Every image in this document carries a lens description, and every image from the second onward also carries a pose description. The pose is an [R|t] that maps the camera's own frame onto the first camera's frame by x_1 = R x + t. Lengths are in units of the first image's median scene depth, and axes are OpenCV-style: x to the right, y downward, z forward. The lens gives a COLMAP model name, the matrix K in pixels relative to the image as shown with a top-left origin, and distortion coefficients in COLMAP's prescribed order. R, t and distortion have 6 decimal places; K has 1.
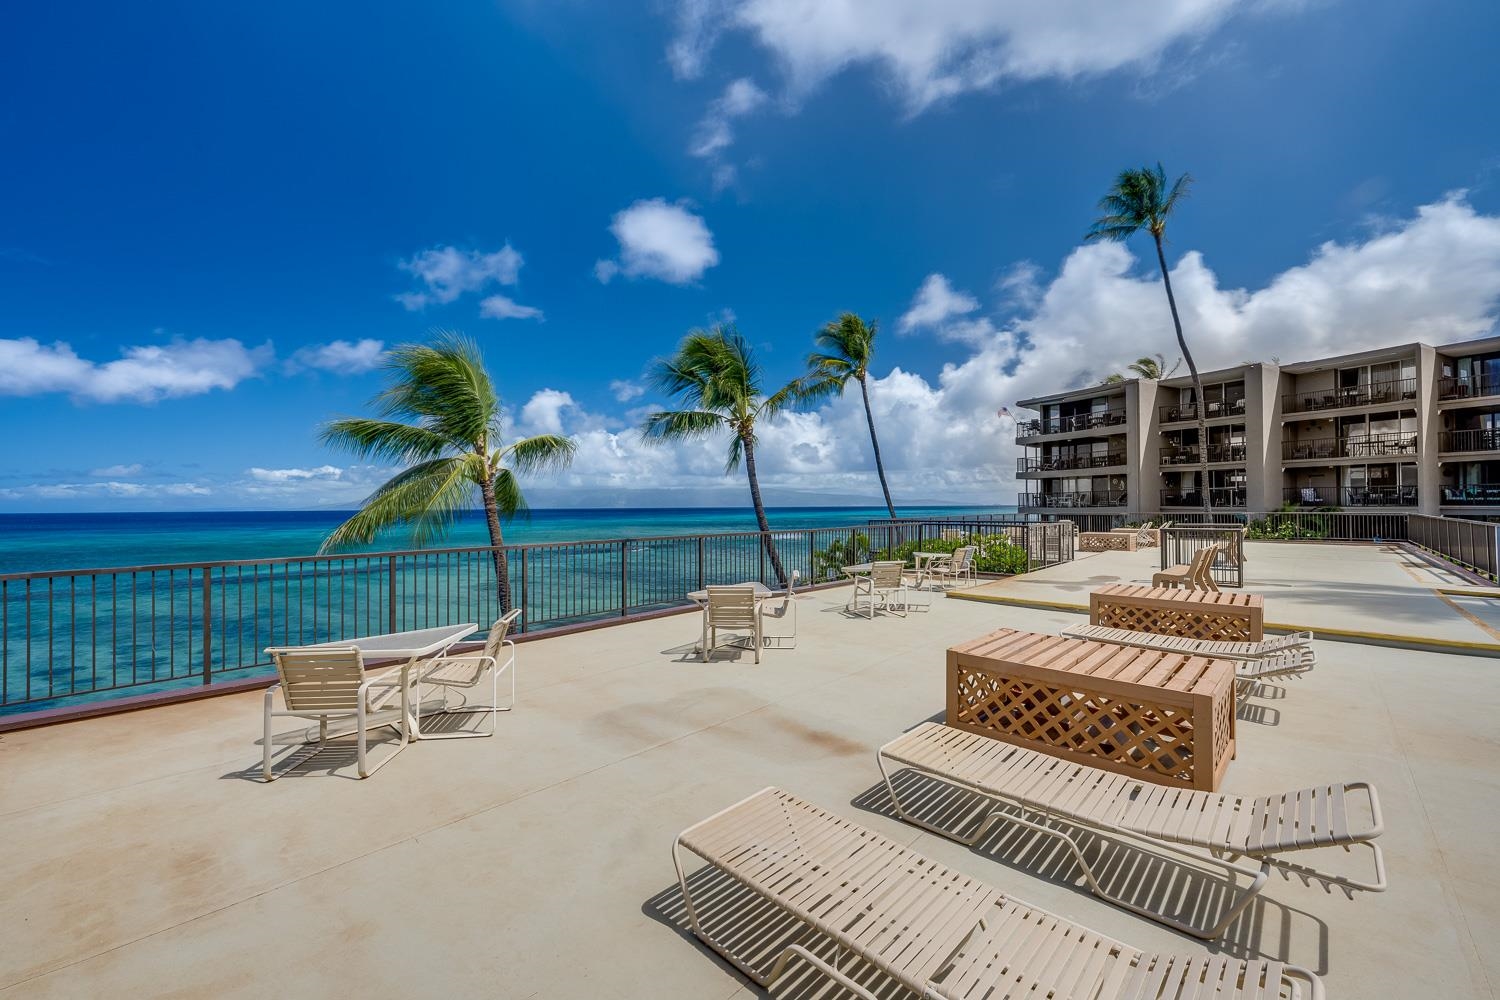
lens RADIAL K [[604.5, 0, 745.6], [0, 604.5, 508.6], [0, 0, 1]] dist [0.003645, 0.000479]
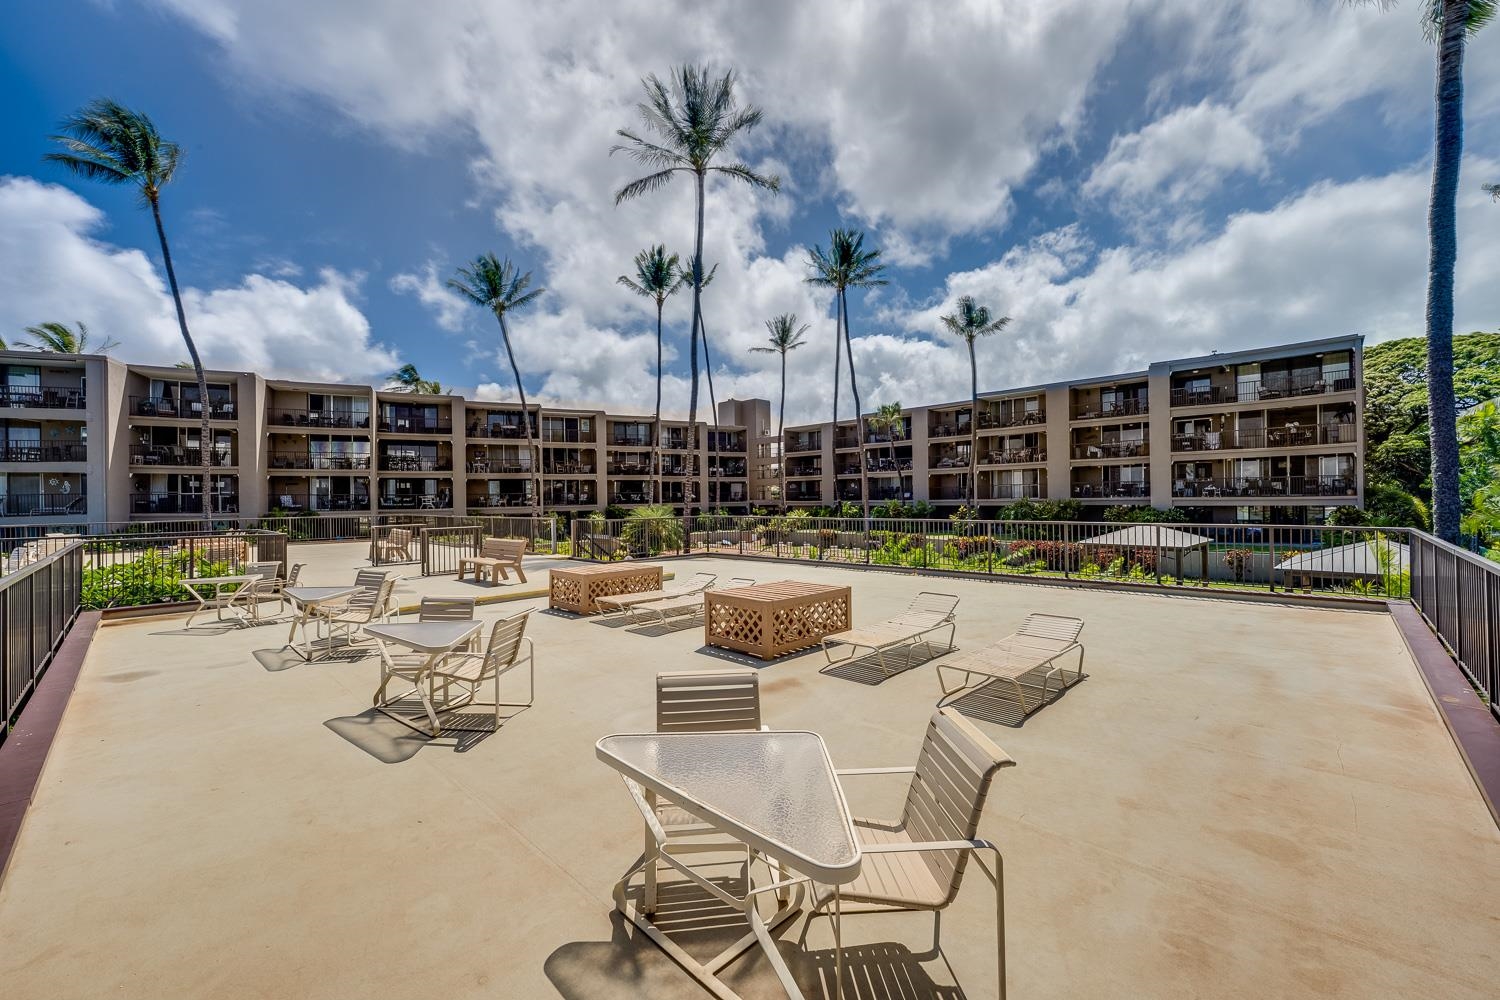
lens RADIAL K [[604.5, 0, 749.3], [0, 604.5, 494.4], [0, 0, 1]] dist [0.003645, 0.000479]
pose [[-0.002034, 0.018217, 0.999832, -0.158529], [0.018134, 0.999670, -0.018177, 0.000157], [-0.999833, 0.018094, -0.002364, 0.145319]]
